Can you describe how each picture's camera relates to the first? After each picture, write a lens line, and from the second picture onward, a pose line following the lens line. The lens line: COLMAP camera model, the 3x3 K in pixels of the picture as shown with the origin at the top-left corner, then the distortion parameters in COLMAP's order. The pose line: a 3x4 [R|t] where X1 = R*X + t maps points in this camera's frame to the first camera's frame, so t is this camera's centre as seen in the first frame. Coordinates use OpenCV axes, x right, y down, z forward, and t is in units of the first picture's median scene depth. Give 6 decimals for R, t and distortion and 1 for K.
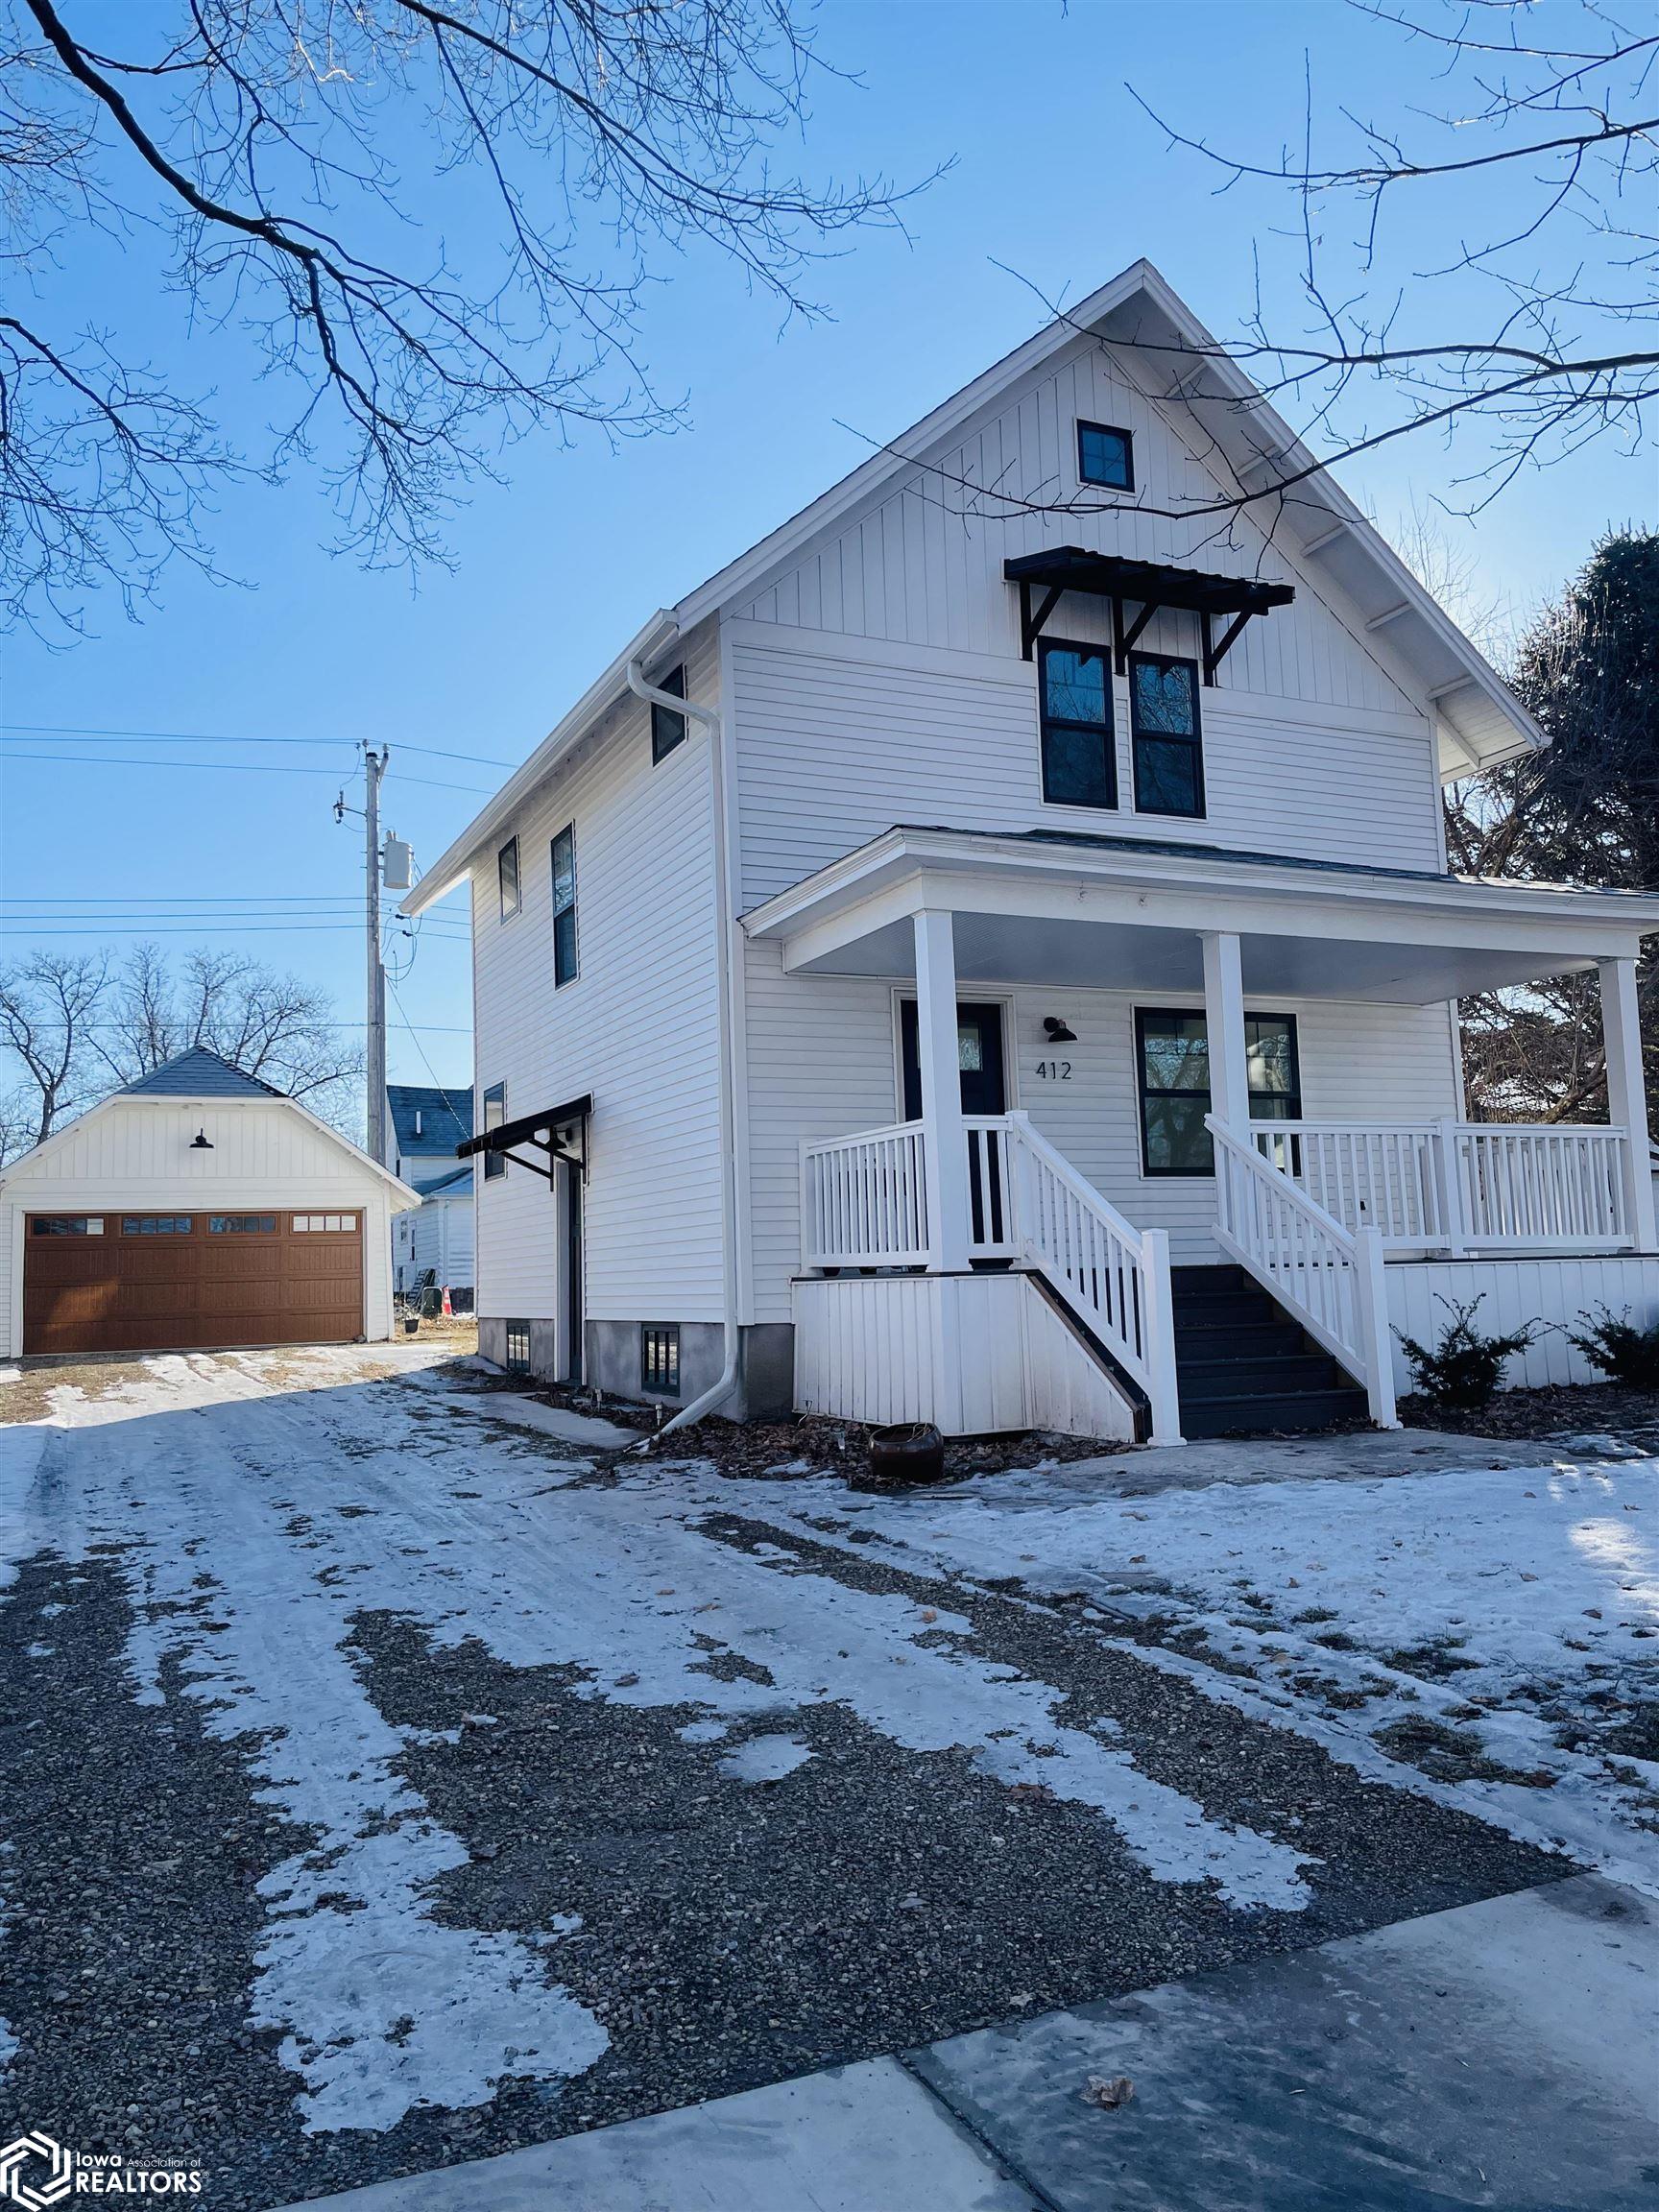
lens RADIAL K [[1692.6, 0, 843.2], [0, 1692.6, 1095.3], [0, 0, 1]] dist [0.090180, -0.134077]
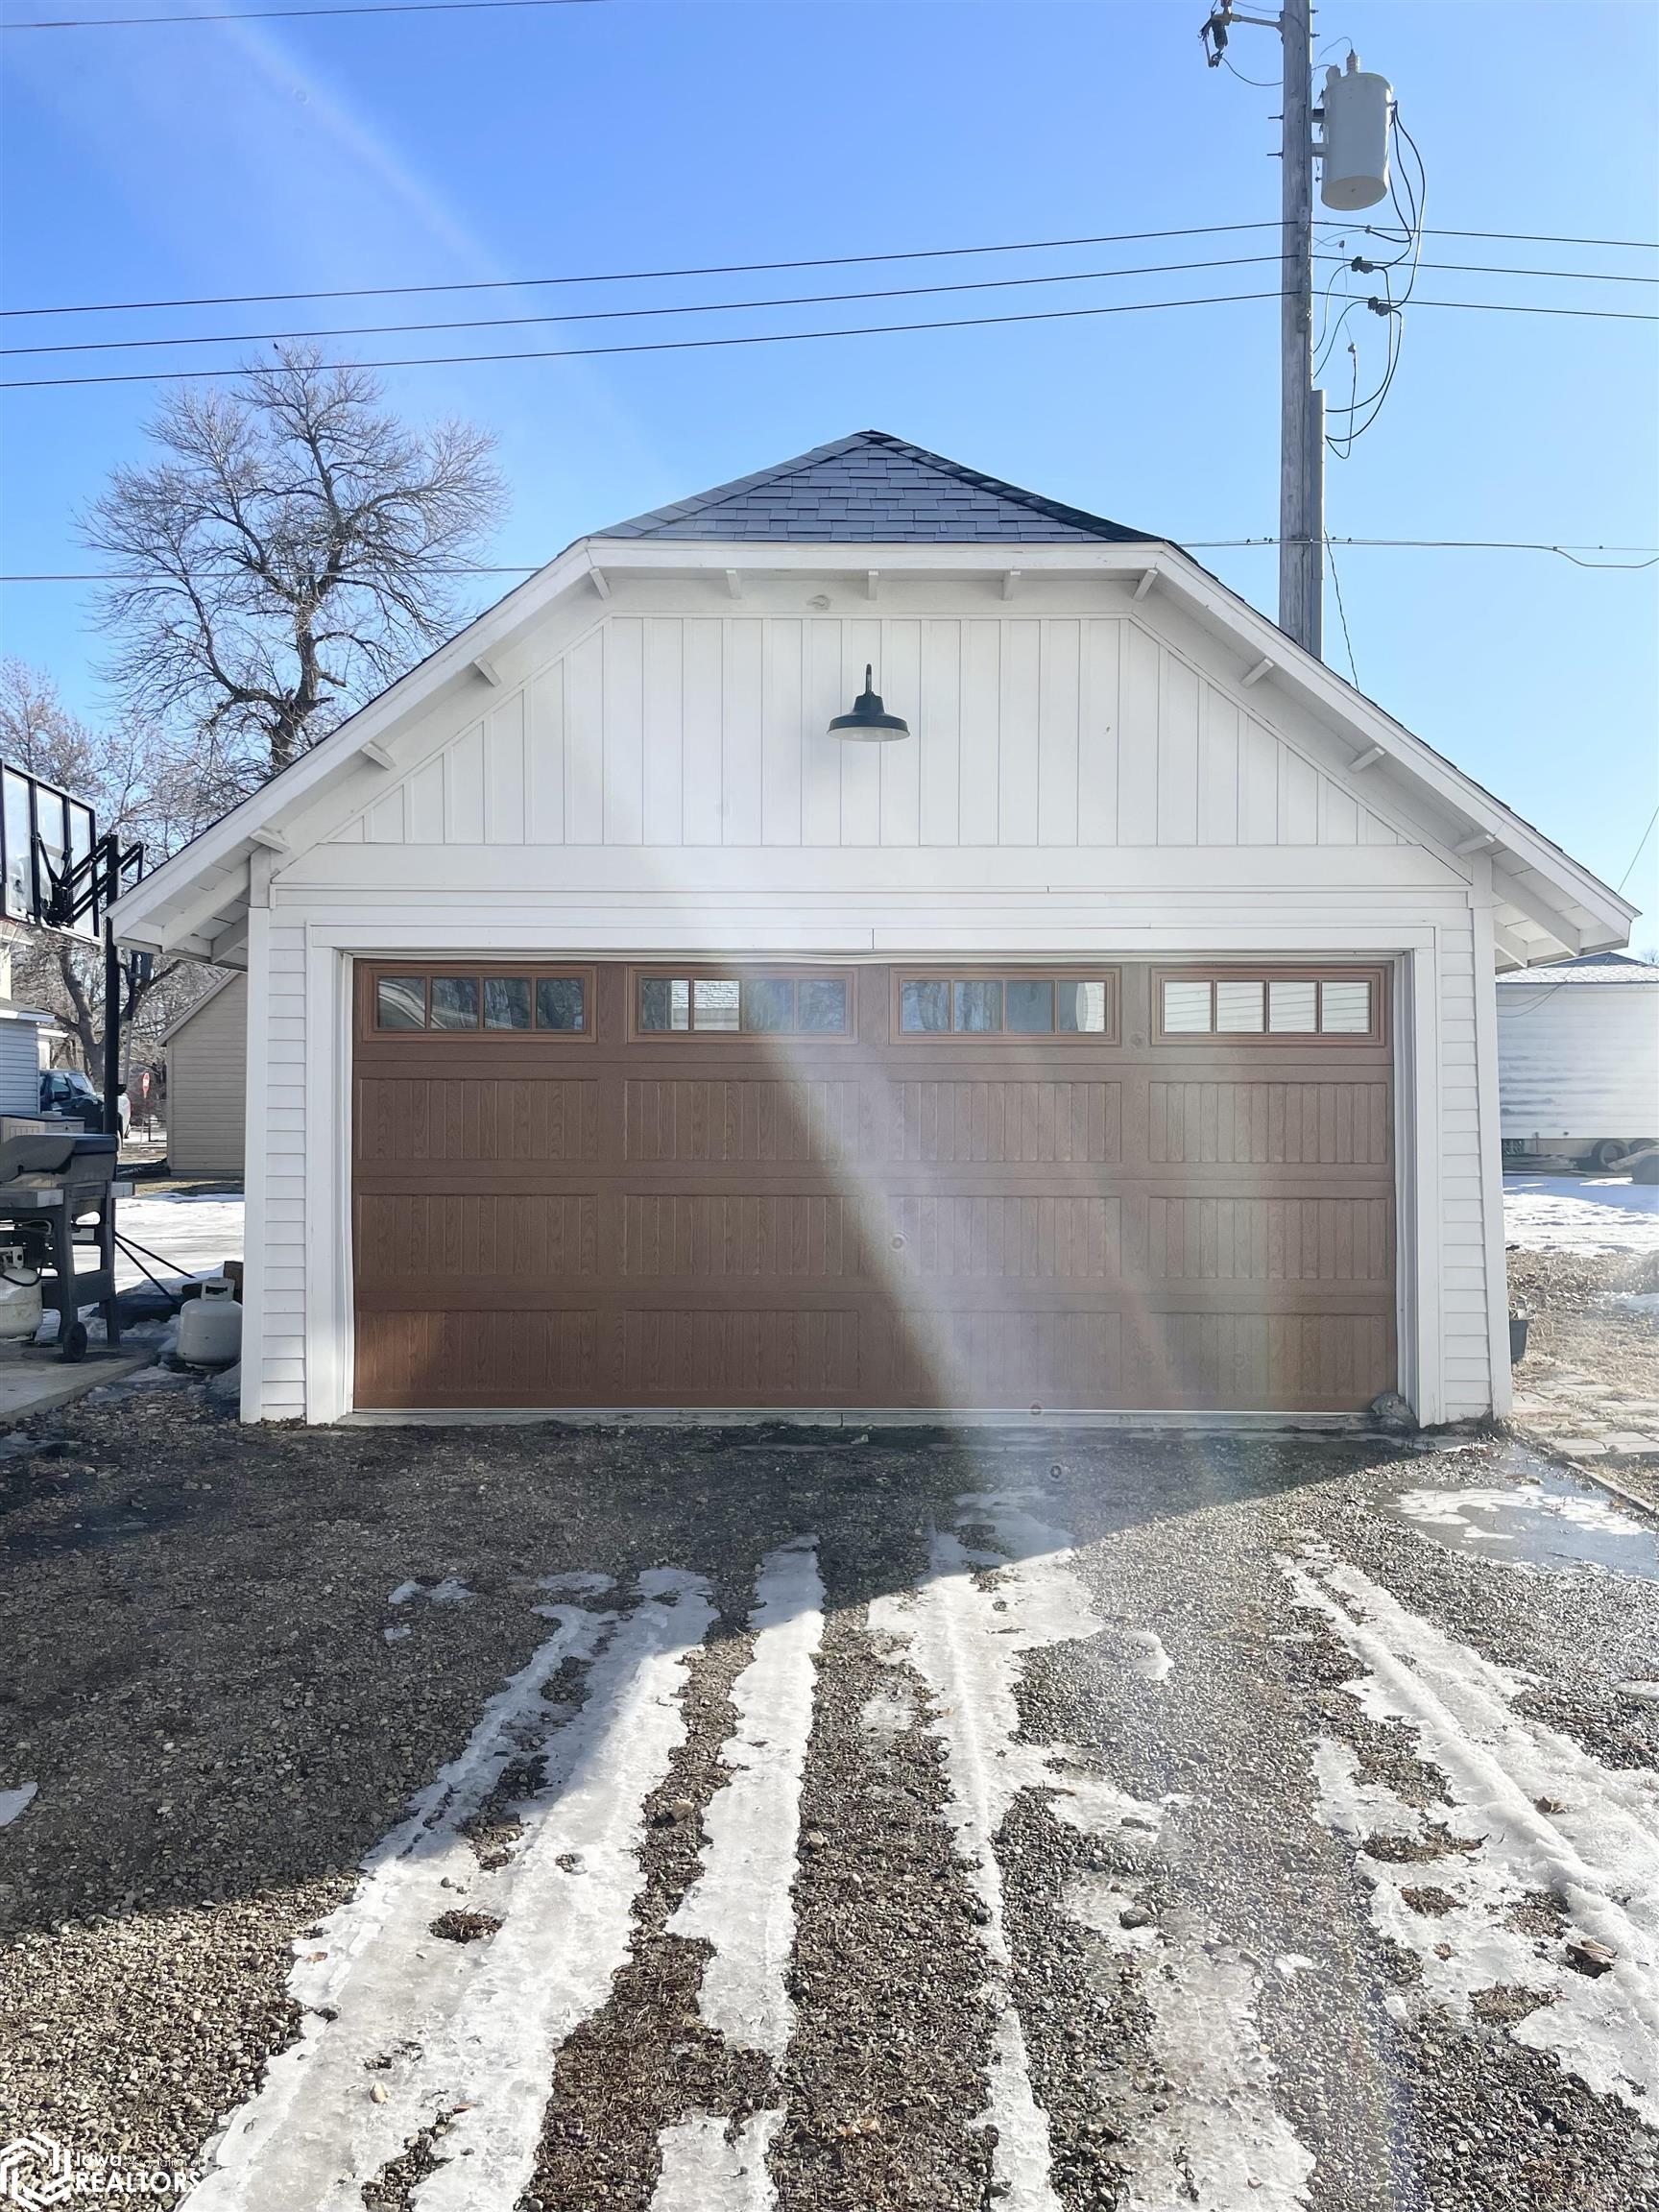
lens RADIAL K [[1692.6, 0, 843.2], [0, 1692.6, 1095.3], [0, 0, 1]] dist [0.090180, -0.134077]
pose [[0.910041, 0.035299, -0.413012, -0.198917], [0.010873, 0.993992, 0.108913, 0.046079], [0.414375, -0.103606, 0.904190, 0.564365]]
